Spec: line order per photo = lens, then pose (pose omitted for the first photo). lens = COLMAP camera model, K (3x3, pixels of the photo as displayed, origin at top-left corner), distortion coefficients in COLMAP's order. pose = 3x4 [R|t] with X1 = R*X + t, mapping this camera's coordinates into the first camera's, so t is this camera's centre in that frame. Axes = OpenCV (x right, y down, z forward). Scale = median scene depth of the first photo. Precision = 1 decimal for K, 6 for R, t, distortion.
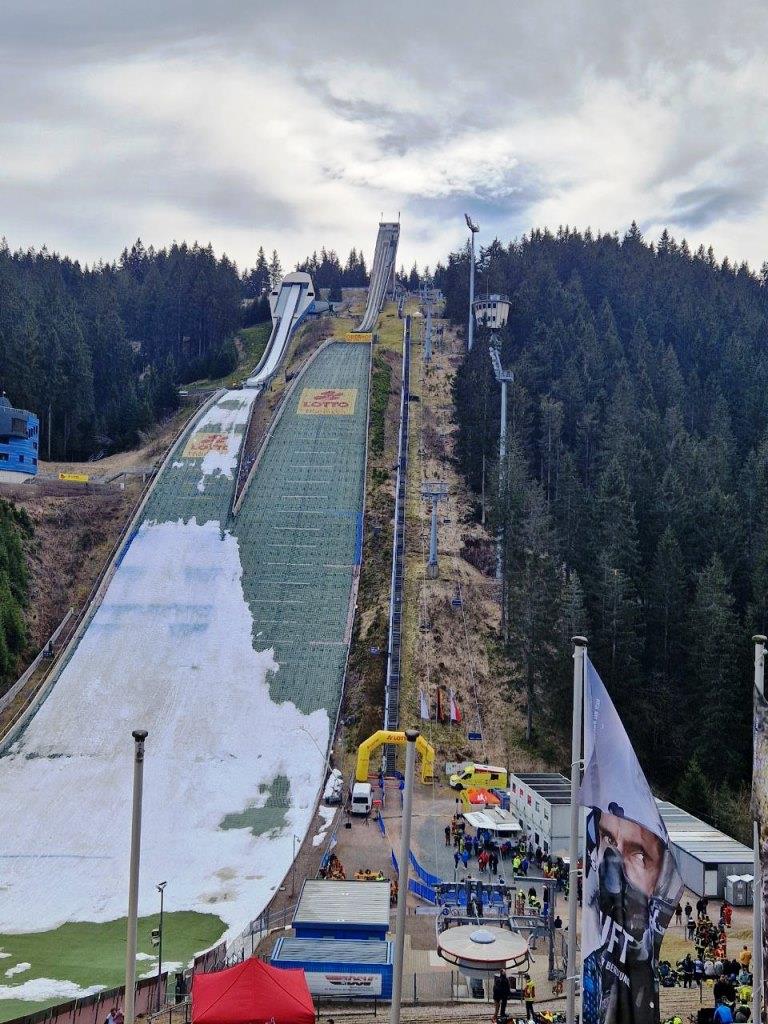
lens RADIAL K [[3012.3, 0, 384.0], [0, 3012.3, 512.0], [0, 0, 1]] dist [-0.000774, 0.031263]
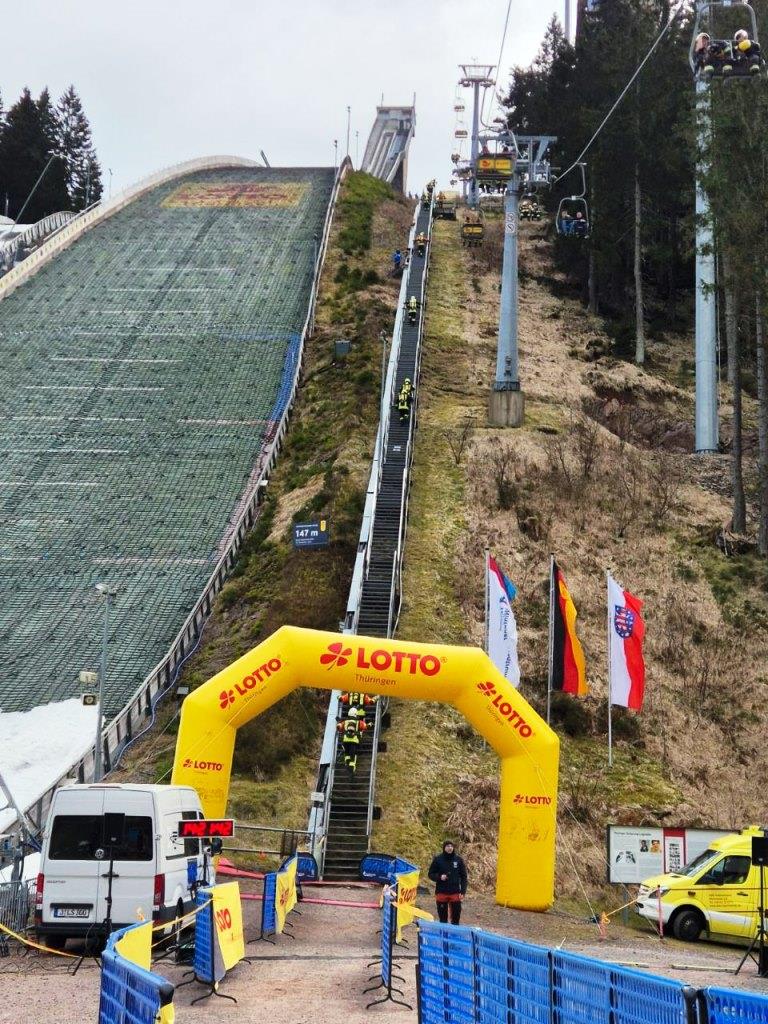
lens RADIAL K [[3012.3, 0, 384.0], [0, 3012.3, 512.0], [0, 0, 1]] dist [-0.000774, 0.031263]
pose [[0.999801, 0.019539, -0.004033, 0.004398], [-0.019928, 0.987660, -0.155341, 0.078679], [0.000948, 0.155390, 0.987853, 0.659445]]
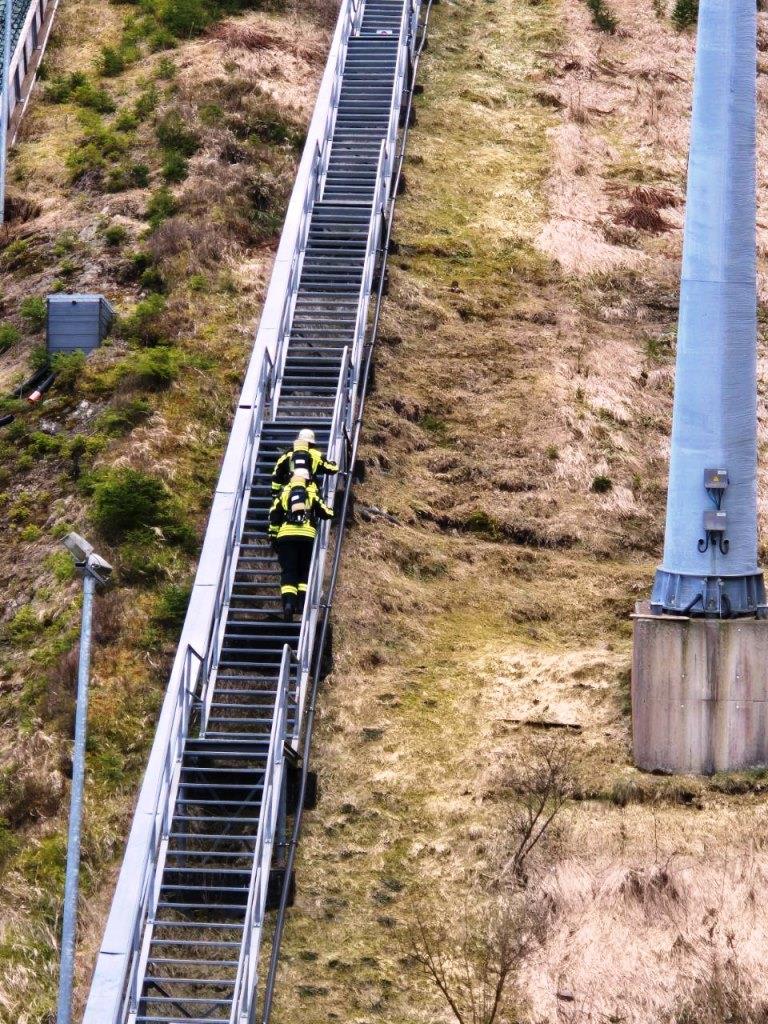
lens RADIAL K [[5566.2, 0, 384.0], [0, 5566.2, 512.0], [0, 0, 1]] dist [0.036666, 10.342840]
pose [[0.999688, 0.017548, -0.017776, 0.010214], [-0.019180, 0.995178, -0.096188, 0.027616], [0.016003, 0.096499, 0.995204, 0.834067]]
